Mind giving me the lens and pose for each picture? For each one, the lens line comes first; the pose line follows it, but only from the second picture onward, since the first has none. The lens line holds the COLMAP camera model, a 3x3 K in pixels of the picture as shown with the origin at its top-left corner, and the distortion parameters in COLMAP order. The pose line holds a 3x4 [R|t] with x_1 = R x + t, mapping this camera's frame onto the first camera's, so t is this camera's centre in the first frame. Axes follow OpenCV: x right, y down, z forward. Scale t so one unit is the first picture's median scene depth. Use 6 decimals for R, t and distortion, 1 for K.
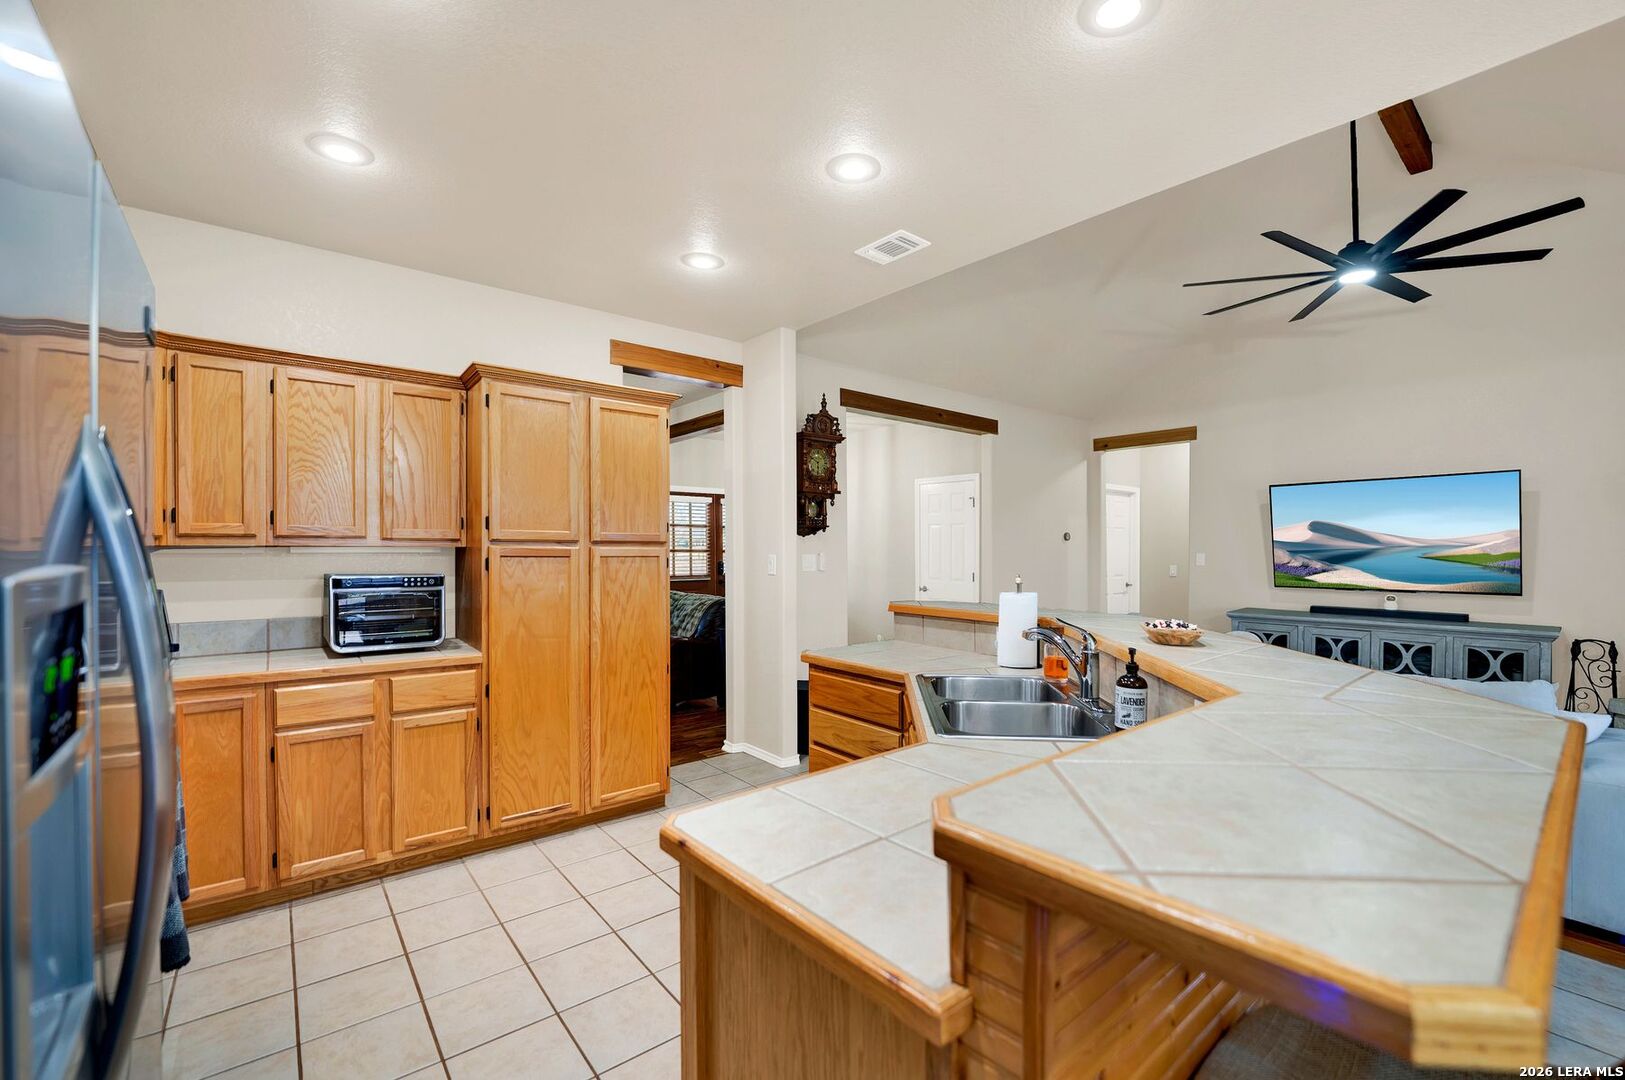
lens RADIAL K [[680.8, 0, 826.0], [0, 680.8, 541.0], [0, 0, 1]] dist [-0.019820, 0.001675]
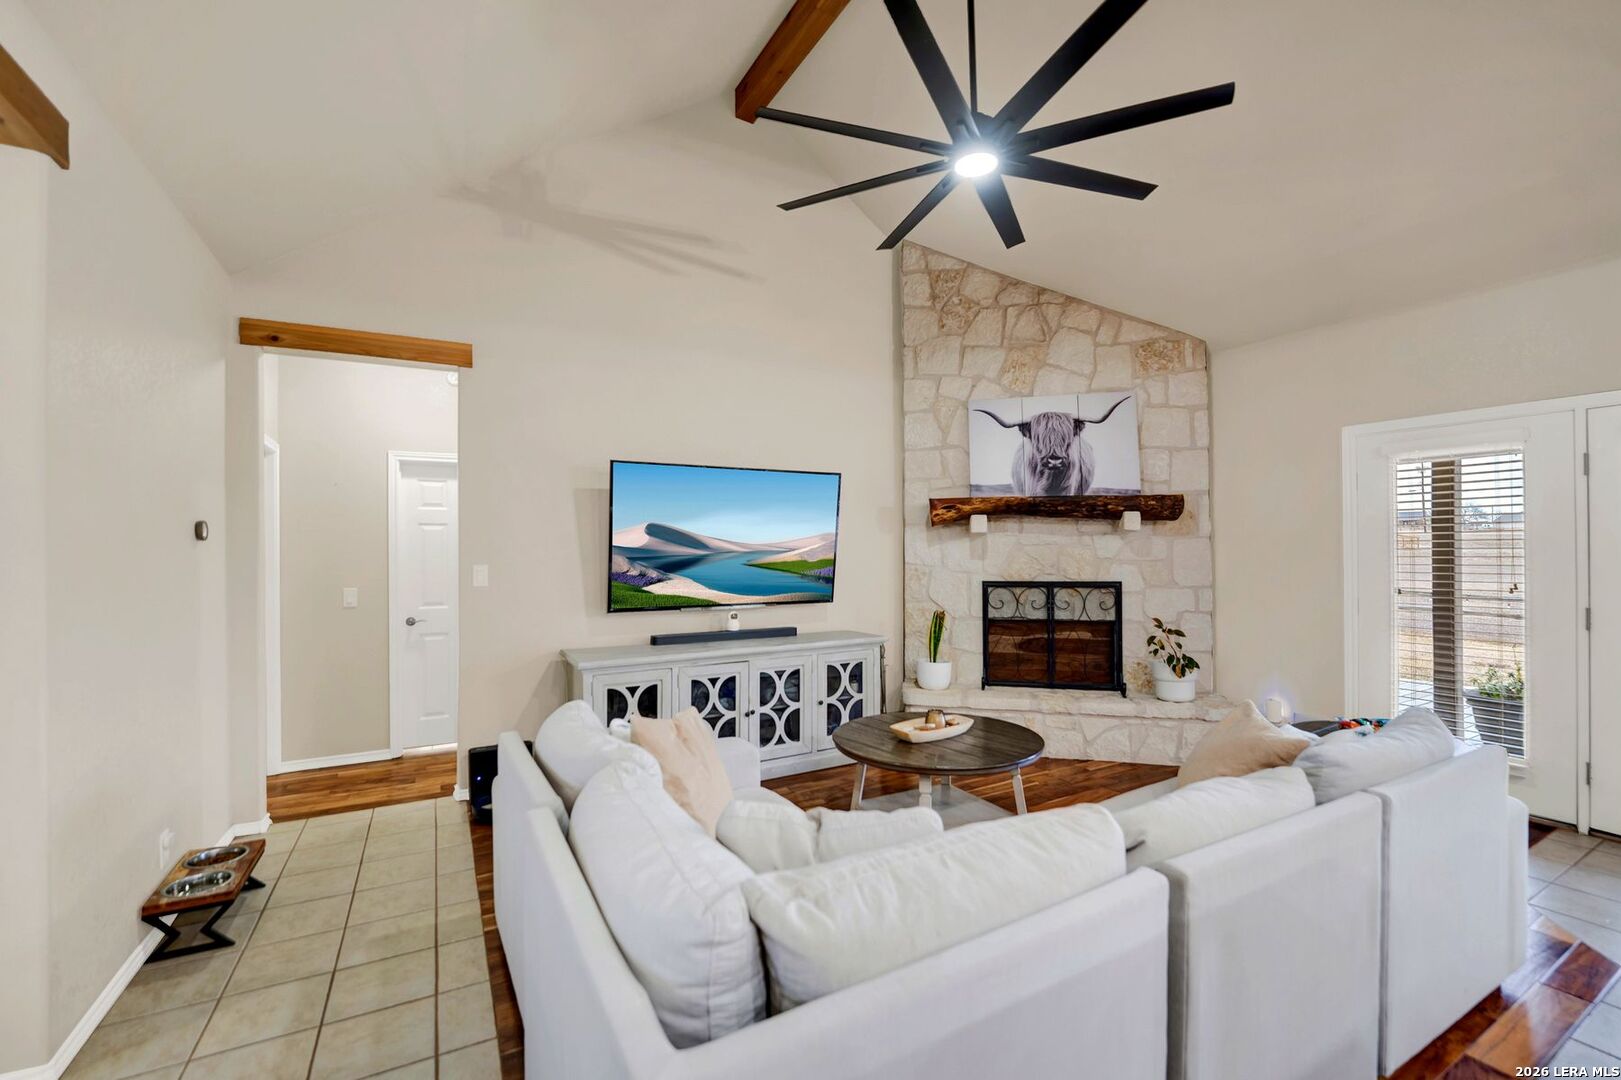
lens RADIAL K [[679.1, 0, 801.8], [0, 679.1, 548.9], [0, 0, 1]] dist [-0.019820, 0.001675]
pose [[0.200761, 0.007645, 0.979610, 0.050156], [-0.001729, 0.999971, -0.007450, 0.009790], [-0.979639, -0.000199, 0.200768, 0.802587]]
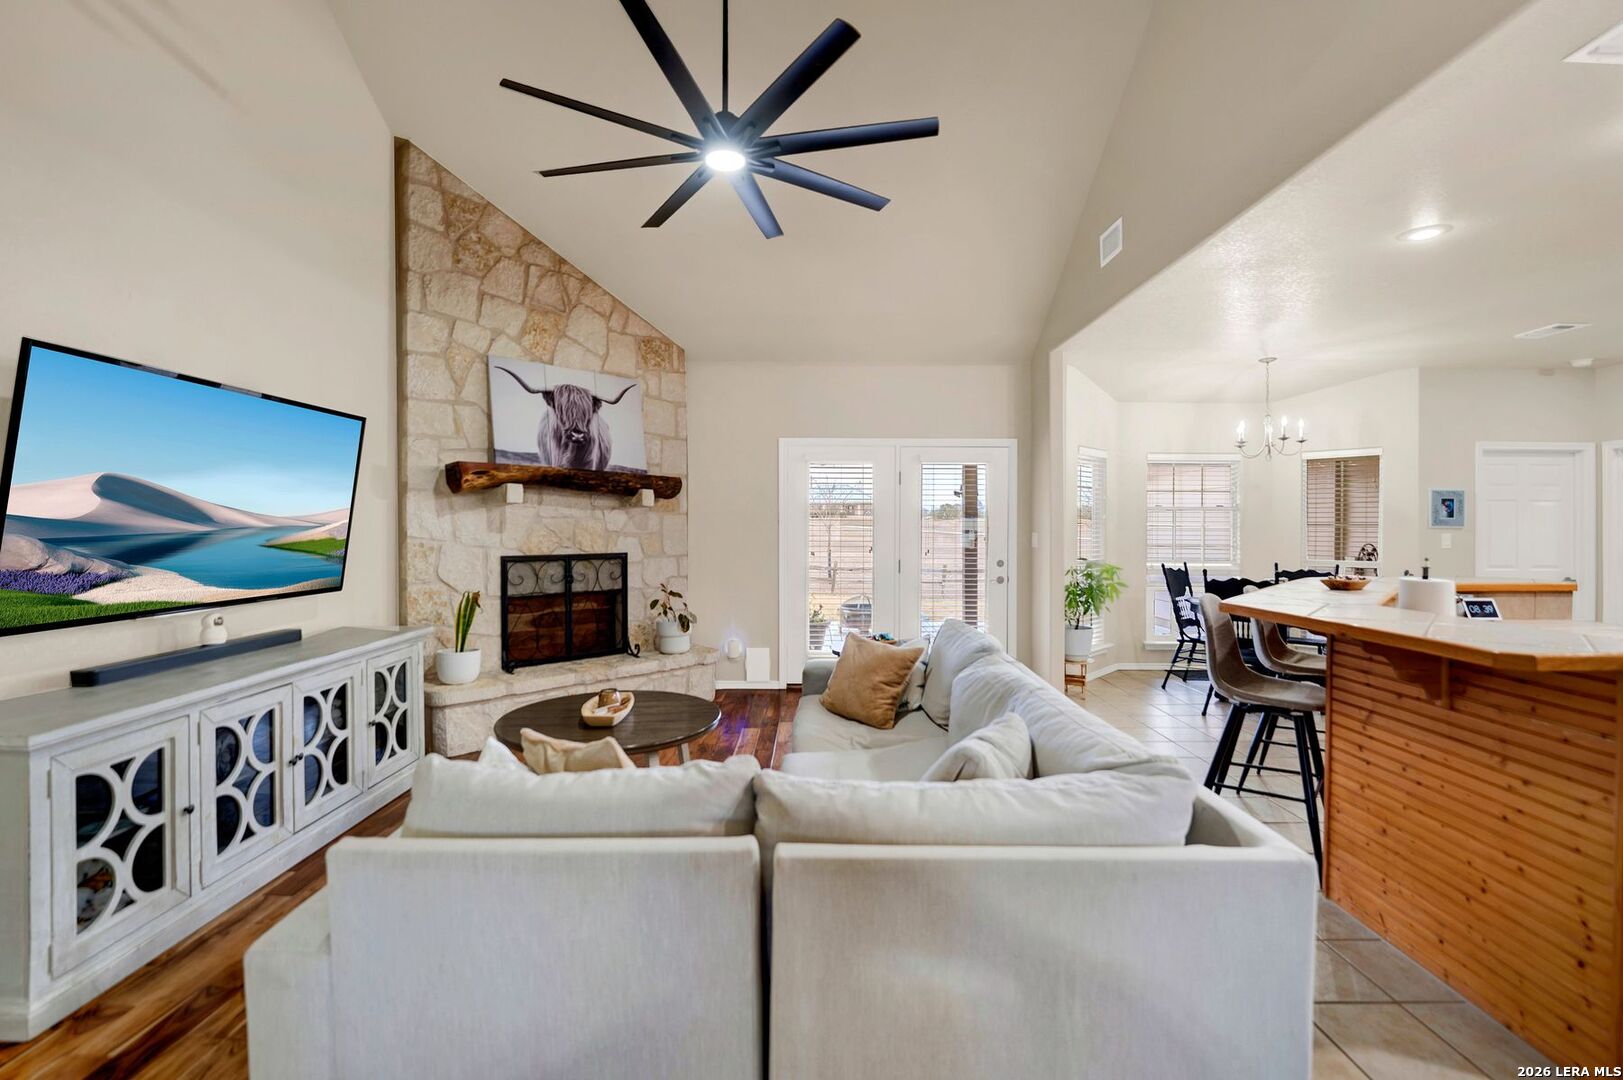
lens RADIAL K [[701.9, 0, 803.7], [0, 701.9, 524.9], [0, 0, 1]] dist [-0.021983, 0.001040]
pose [[-0.748501, -0.000904, 0.663134, 0.155849], [-0.008504, 0.999930, -0.008235, 0.011767], [-0.663080, -0.011803, -0.748456, 1.172875]]
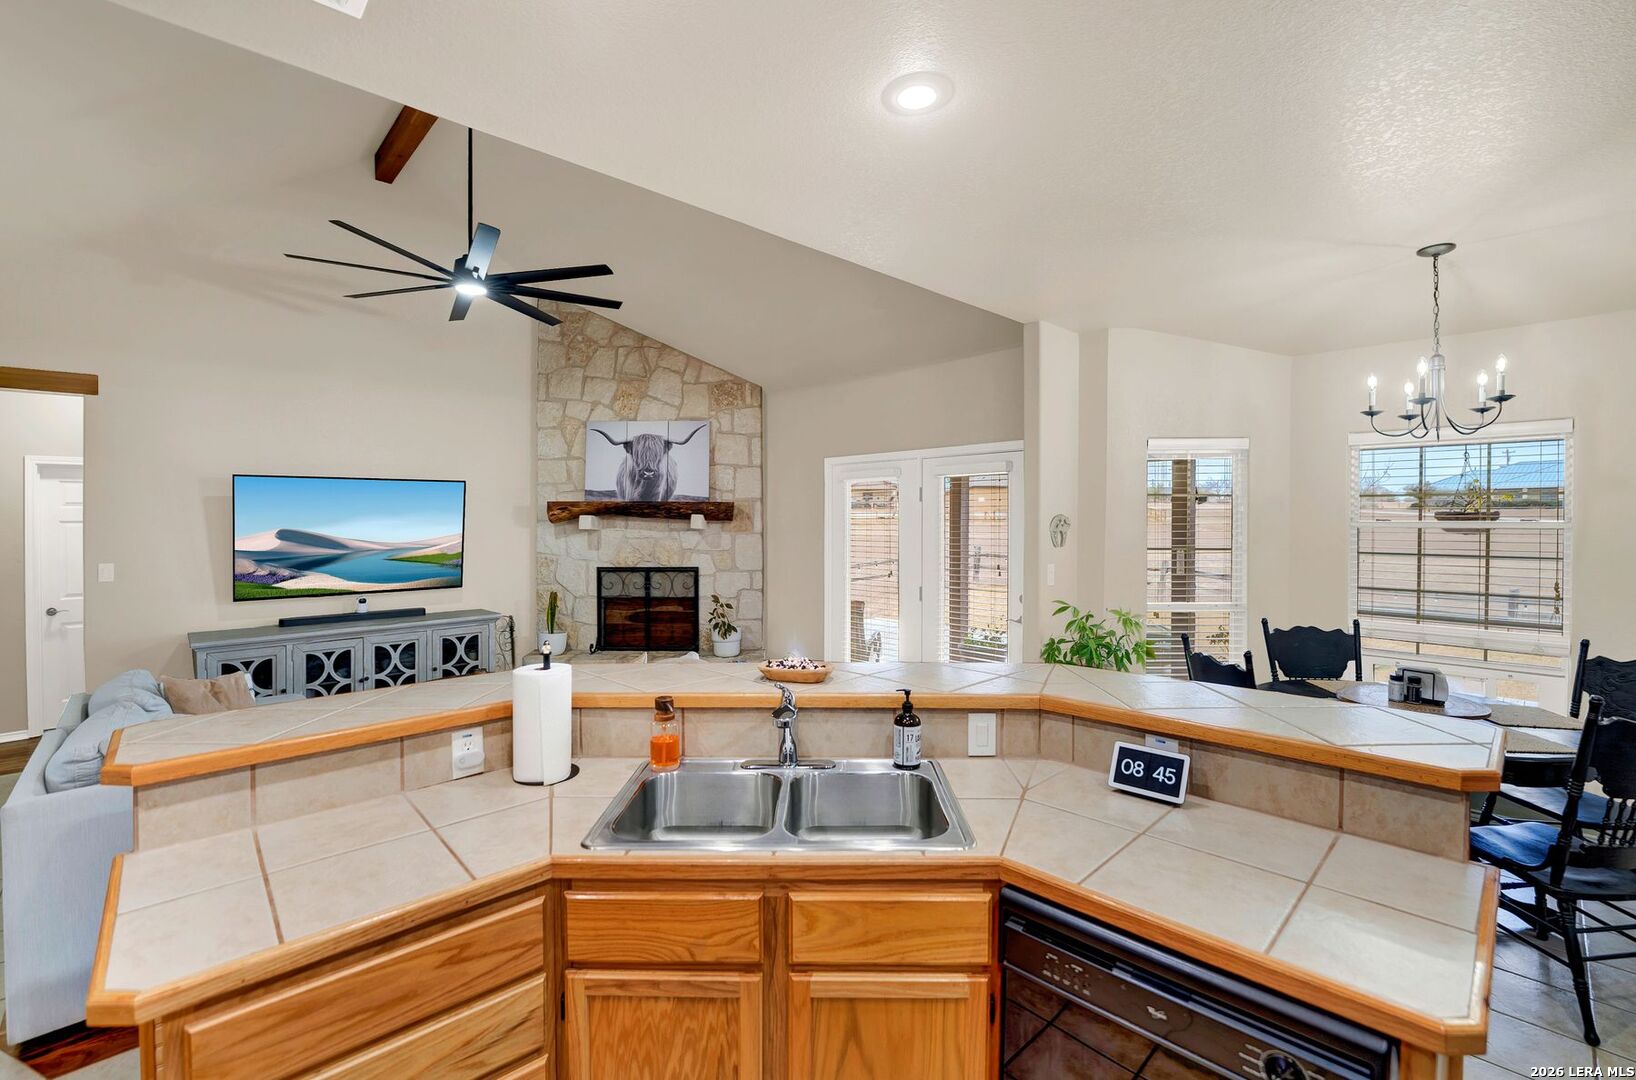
lens RADIAL K [[707.1, 0, 802.7], [0, 707.1, 522.6], [0, 0, 1]] dist [-0.029205, 0.002085]
pose [[-0.035599, -0.003482, 0.999360, -0.223340], [-0.002728, 0.999991, 0.003387, -0.037473], [-0.999362, -0.002606, -0.035608, 0.414506]]
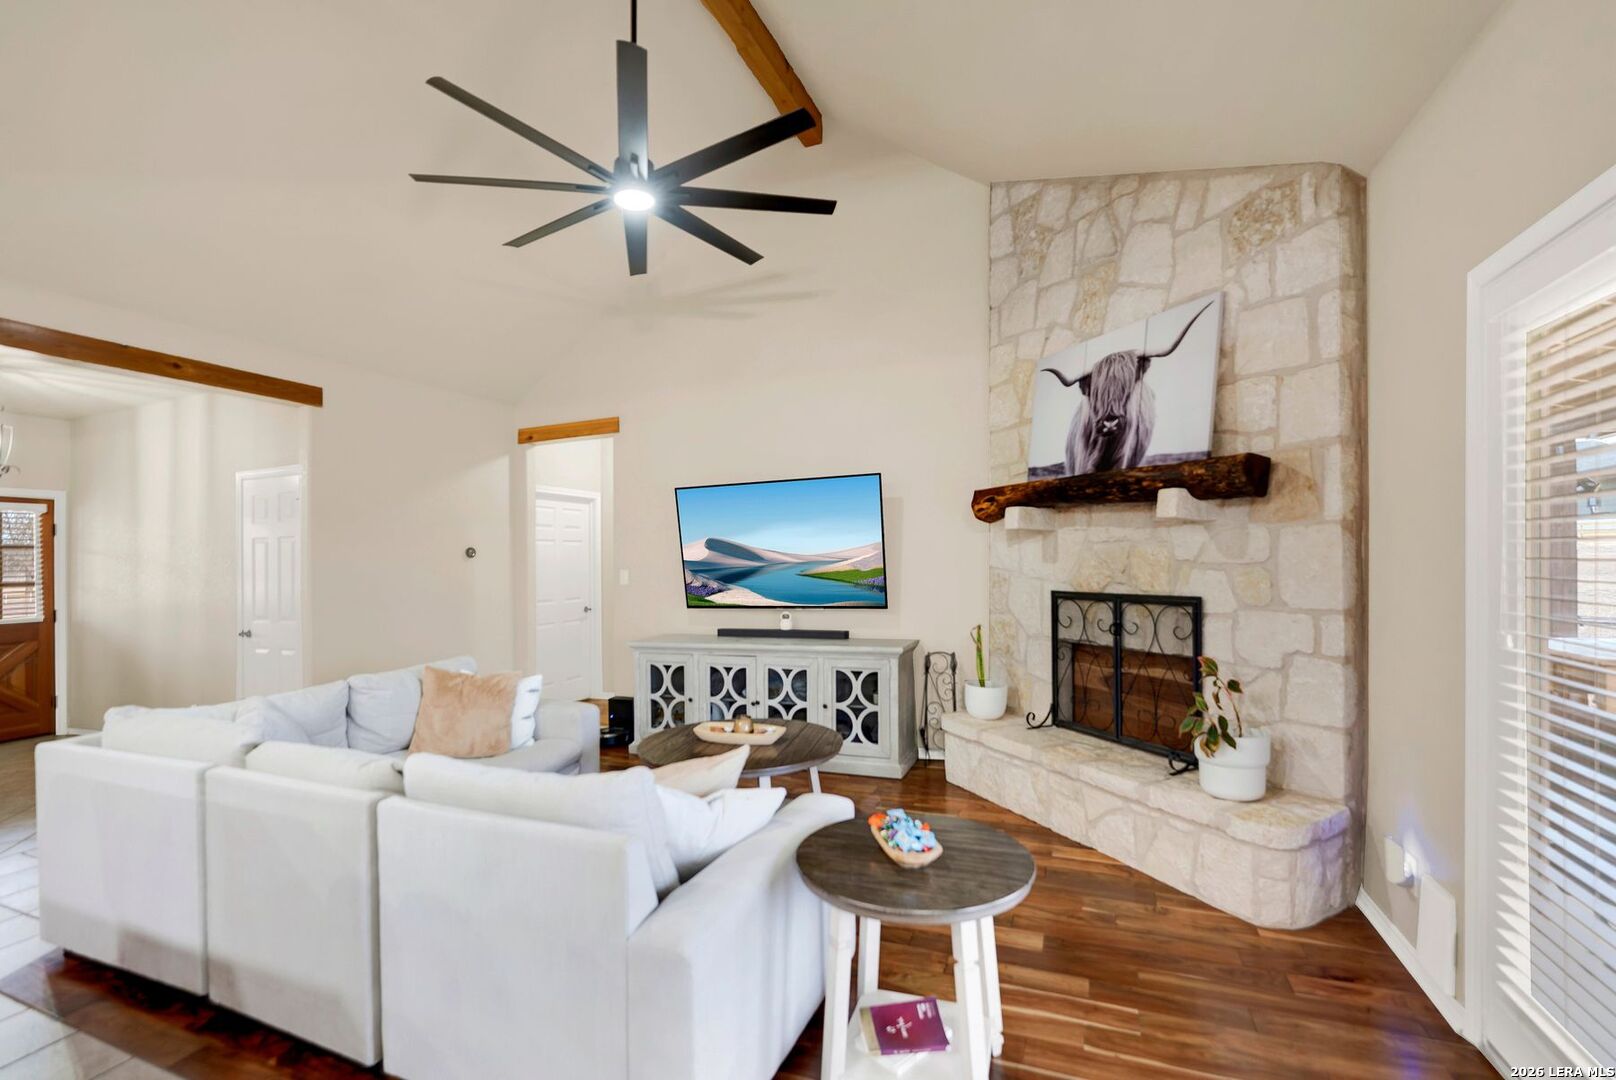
lens RADIAL K [[698.9, 0, 802.4], [0, 698.9, 566.6], [0, 0, 1]] dist [-0.021983, 0.001040]
pose [[0.887995, -0.018154, 0.459494, 0.463014], [0.013853, 0.999823, 0.012732, 0.007704], [-0.459644, -0.004940, 0.888089, 0.174525]]
